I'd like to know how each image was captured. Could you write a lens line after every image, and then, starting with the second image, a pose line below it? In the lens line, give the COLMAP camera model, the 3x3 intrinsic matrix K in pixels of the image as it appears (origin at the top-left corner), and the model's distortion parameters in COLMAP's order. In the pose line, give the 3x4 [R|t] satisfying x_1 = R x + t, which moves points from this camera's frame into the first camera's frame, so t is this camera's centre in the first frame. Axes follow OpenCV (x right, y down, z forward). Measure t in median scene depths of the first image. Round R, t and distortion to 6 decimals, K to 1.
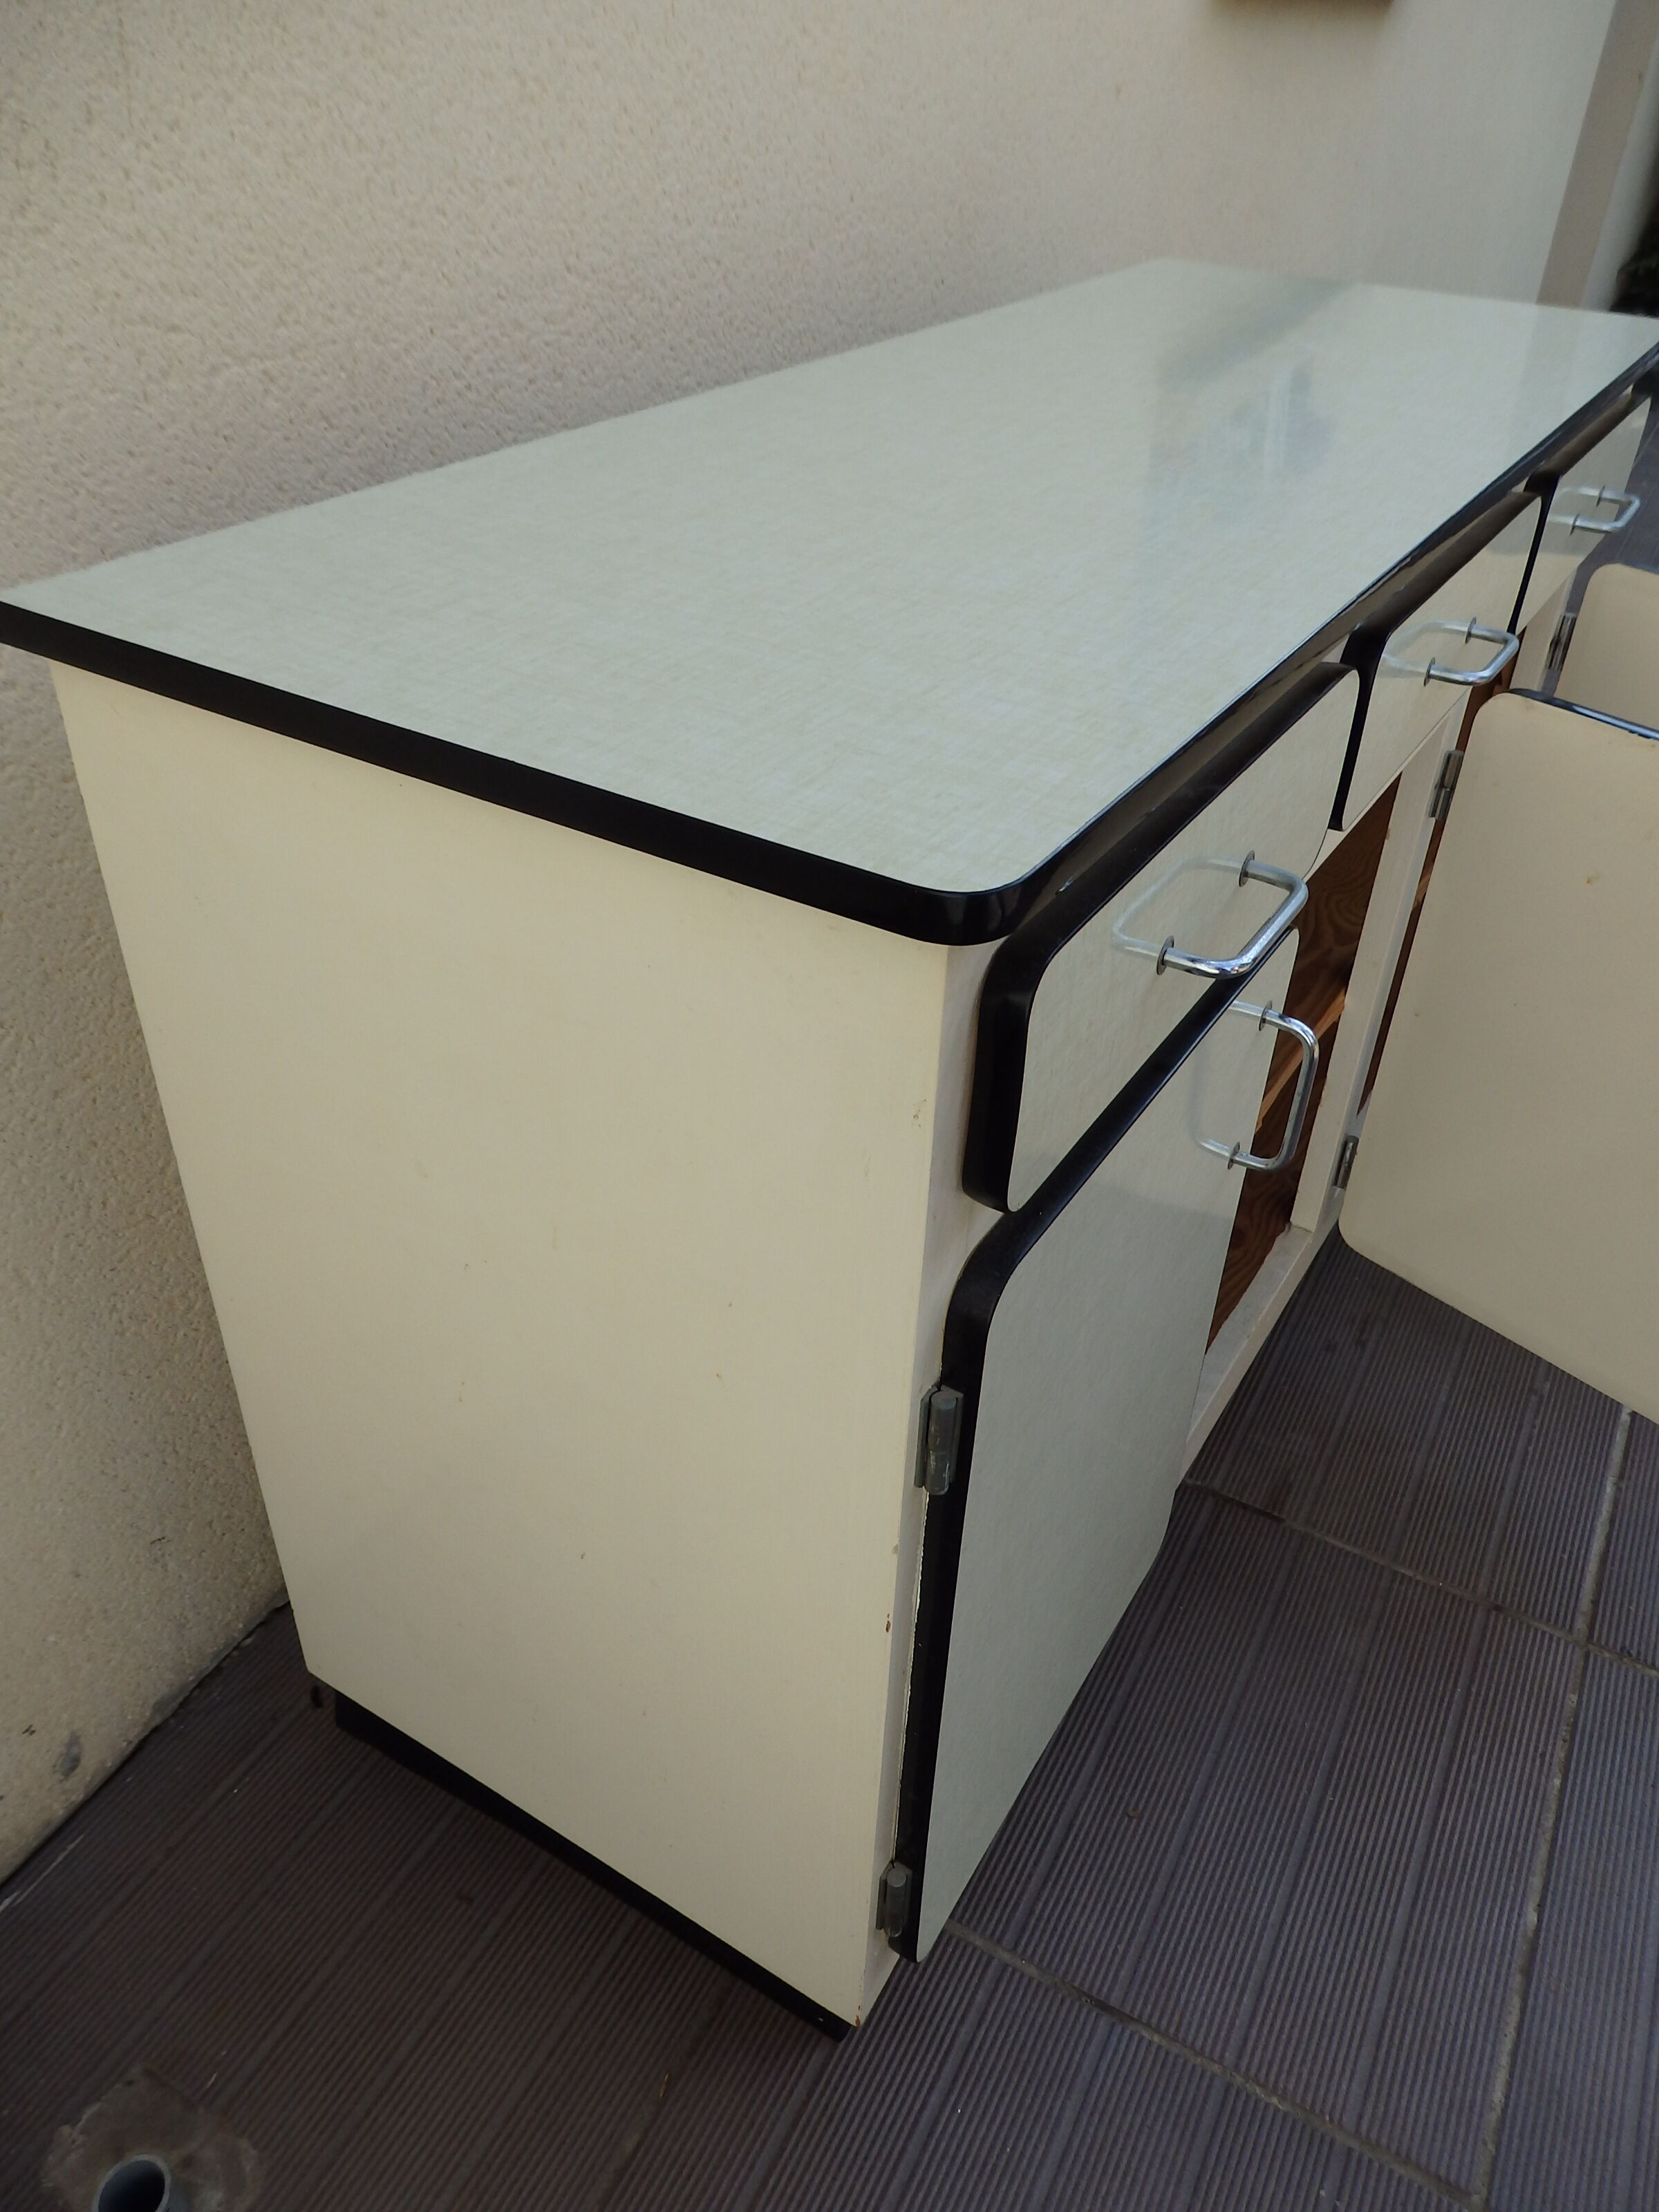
lens RADIAL K [[1658.2, 0, 828.4], [0, 1658.2, 1116.4], [0, 0, 1]] dist [0.000540, -0.002357]
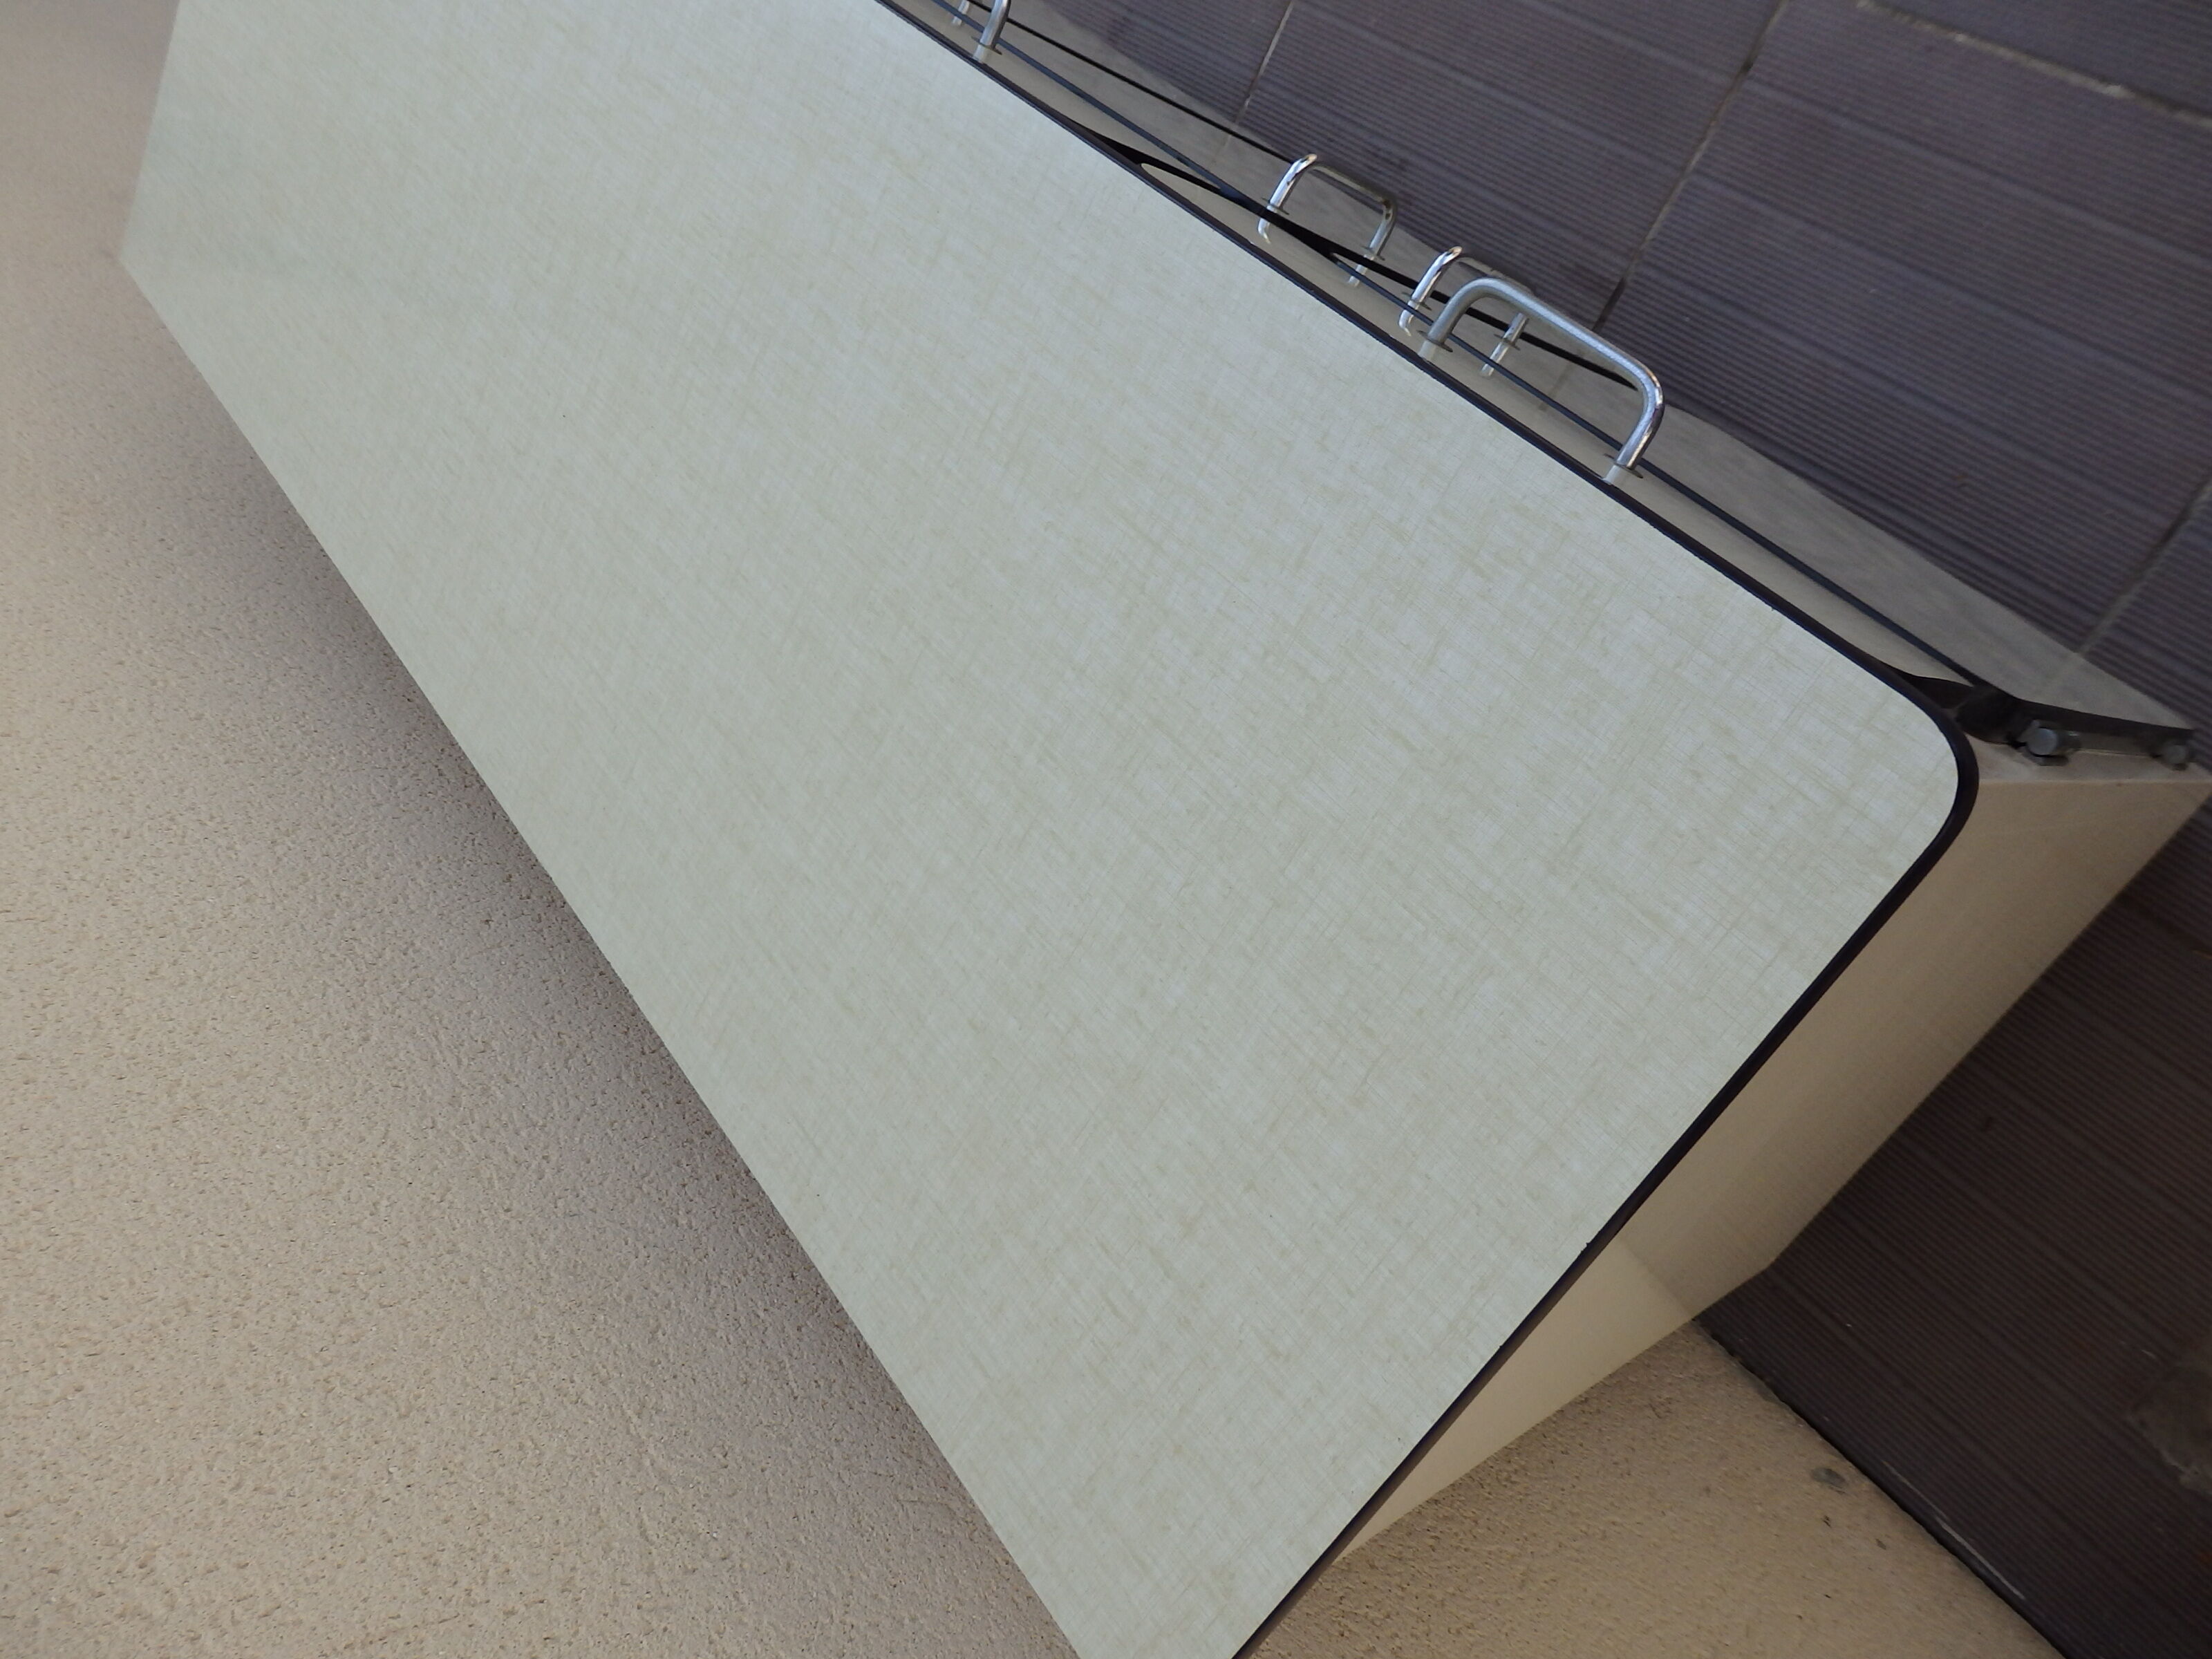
lens RADIAL K [[1658.2, 0, 1097.1], [0, 1658.2, 843.4], [0, 0, 1]] dist [0.000540, -0.002357]
pose [[0.051955, -0.991784, -0.116898, 0.059441], [0.971116, 0.022878, 0.237508, -0.361555], [-0.232882, -0.125862, 0.964326, 0.122840]]
